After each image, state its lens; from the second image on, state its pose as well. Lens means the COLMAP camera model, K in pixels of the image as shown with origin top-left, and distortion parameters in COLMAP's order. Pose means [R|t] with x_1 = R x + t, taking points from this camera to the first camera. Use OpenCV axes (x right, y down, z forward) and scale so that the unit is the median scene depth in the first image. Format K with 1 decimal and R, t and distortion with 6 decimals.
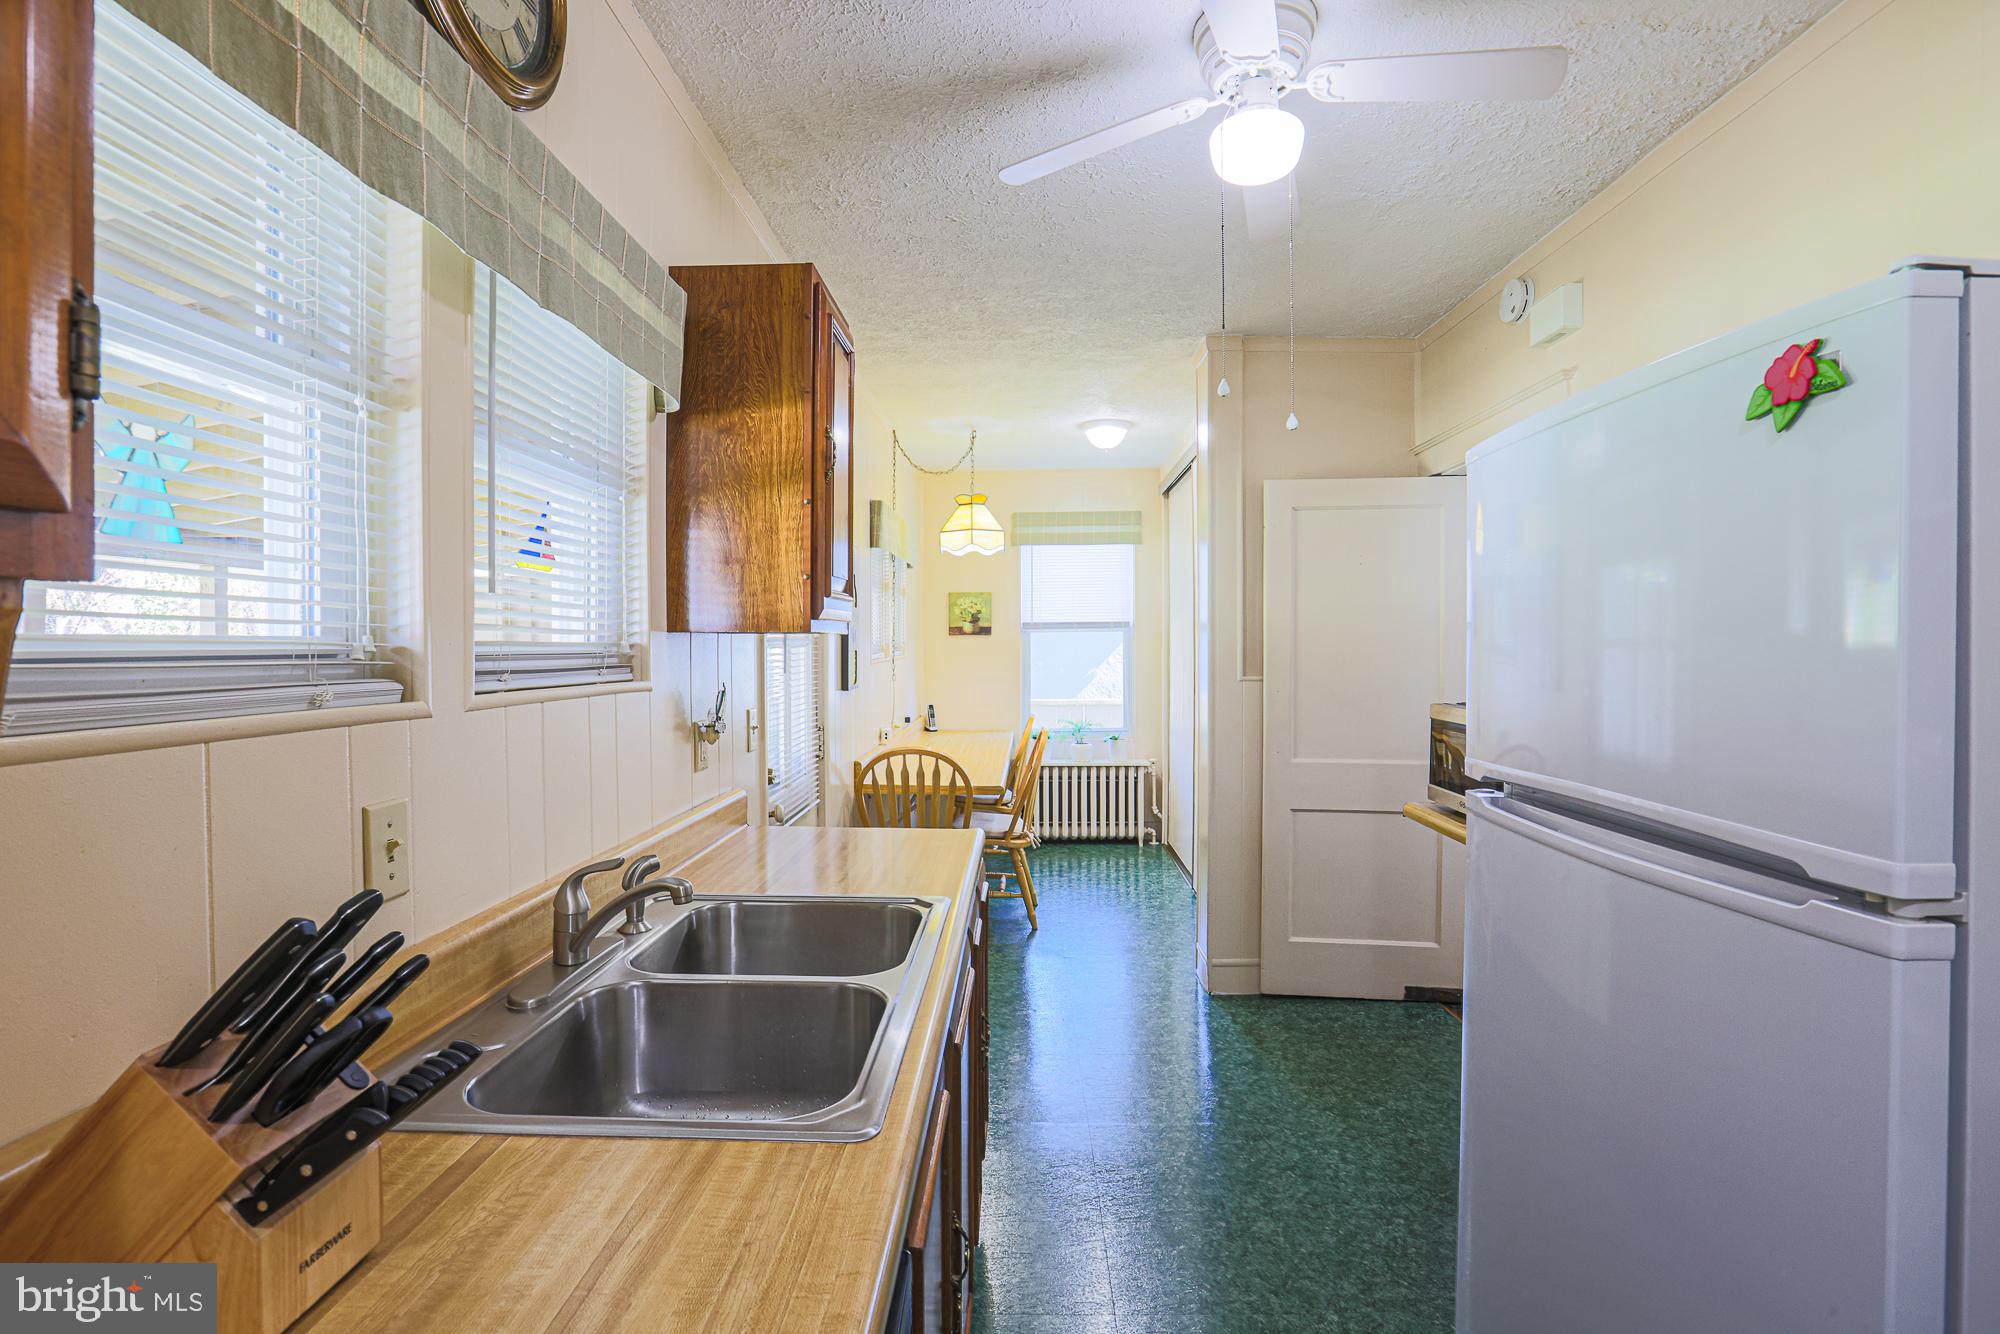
lens RADIAL K [[915.7, 0, 988.7], [0, 915.7, 656.2], [0, 0, 1]] dist [-0.064020, 0.024379]
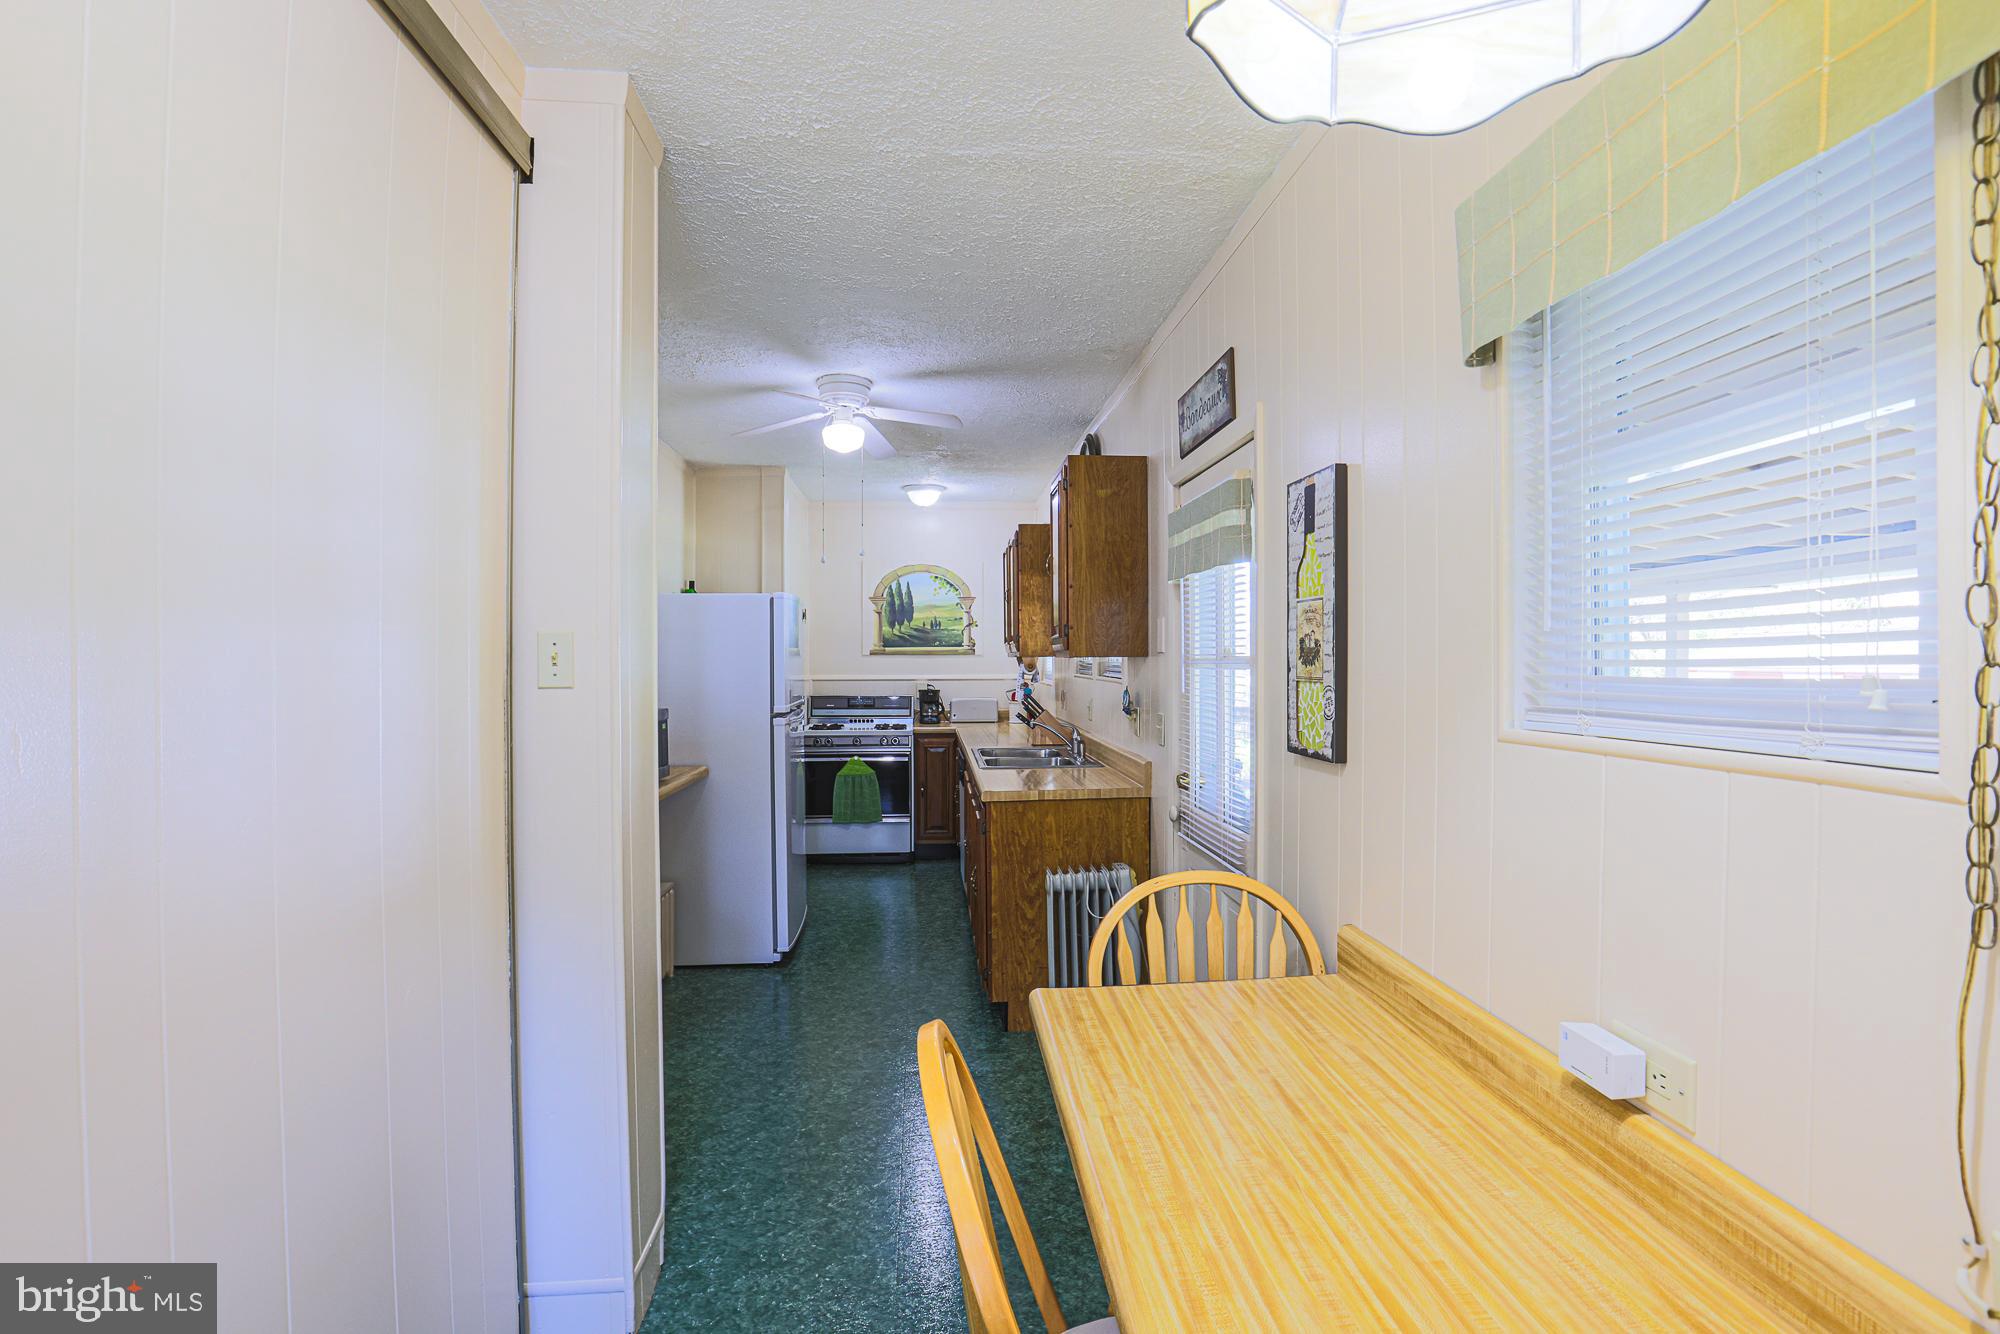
lens RADIAL K [[915.7, 0, 988.7], [0, 915.7, 656.2], [0, 0, 1]] dist [-0.064020, 0.024379]
pose [[-0.993916, 0.005351, -0.110011, 0.055407], [0.004165, 0.999931, 0.011009, -0.016902], [0.110062, 0.010483, -0.993869, 0.935789]]
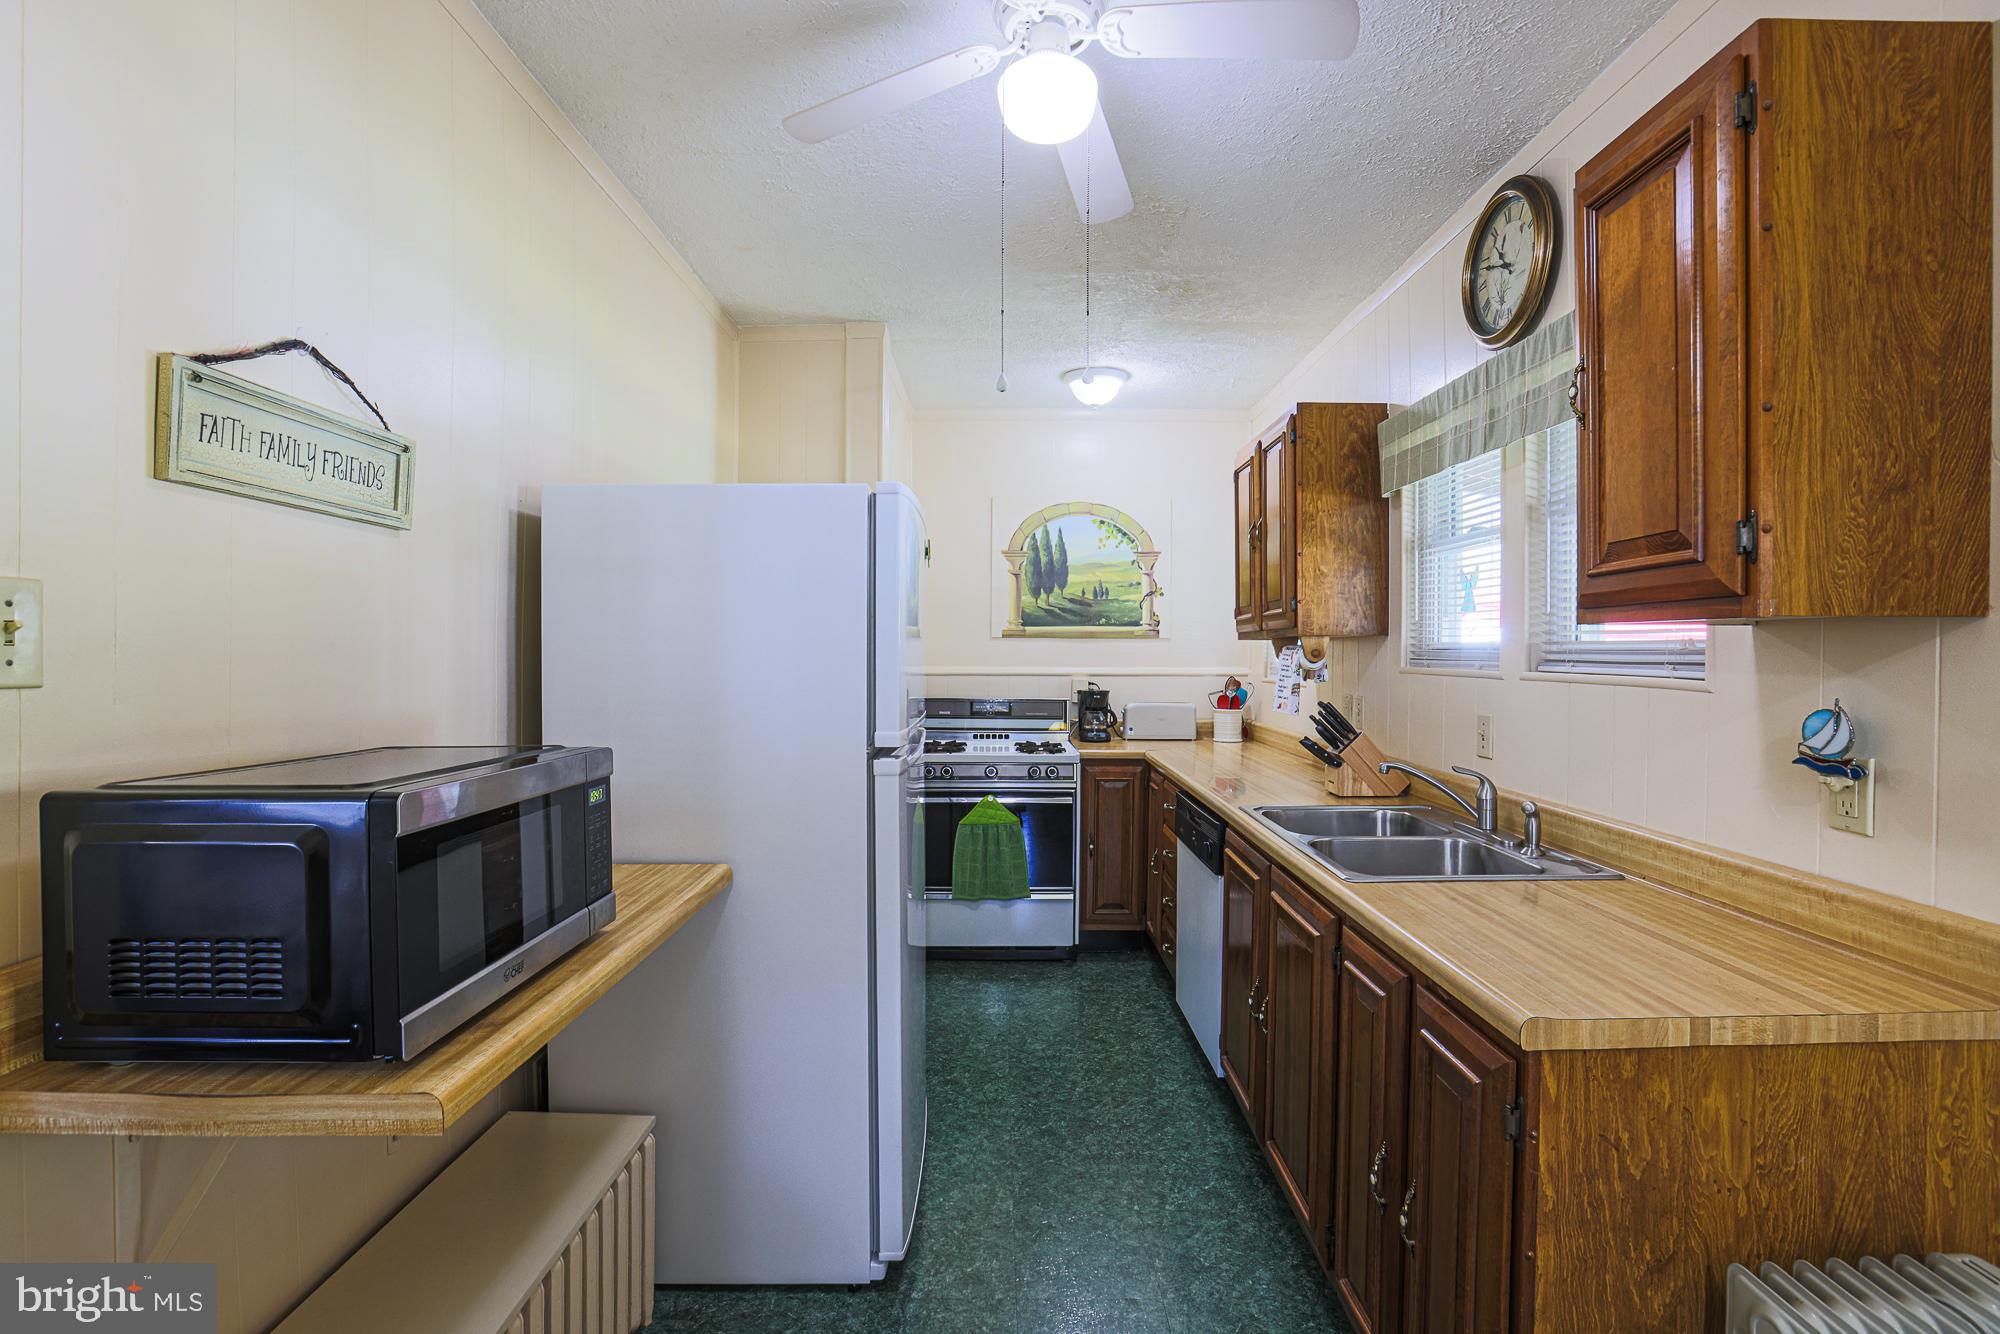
lens RADIAL K [[915.7, 0, 988.7], [0, 915.7, 656.2], [0, 0, 1]] dist [-0.064020, 0.024379]
pose [[-0.999576, -0.002907, -0.028968, 0.114498], [-0.003396, 0.999852, 0.016851, -0.002903], [0.028914, 0.016942, -0.999438, 0.530074]]
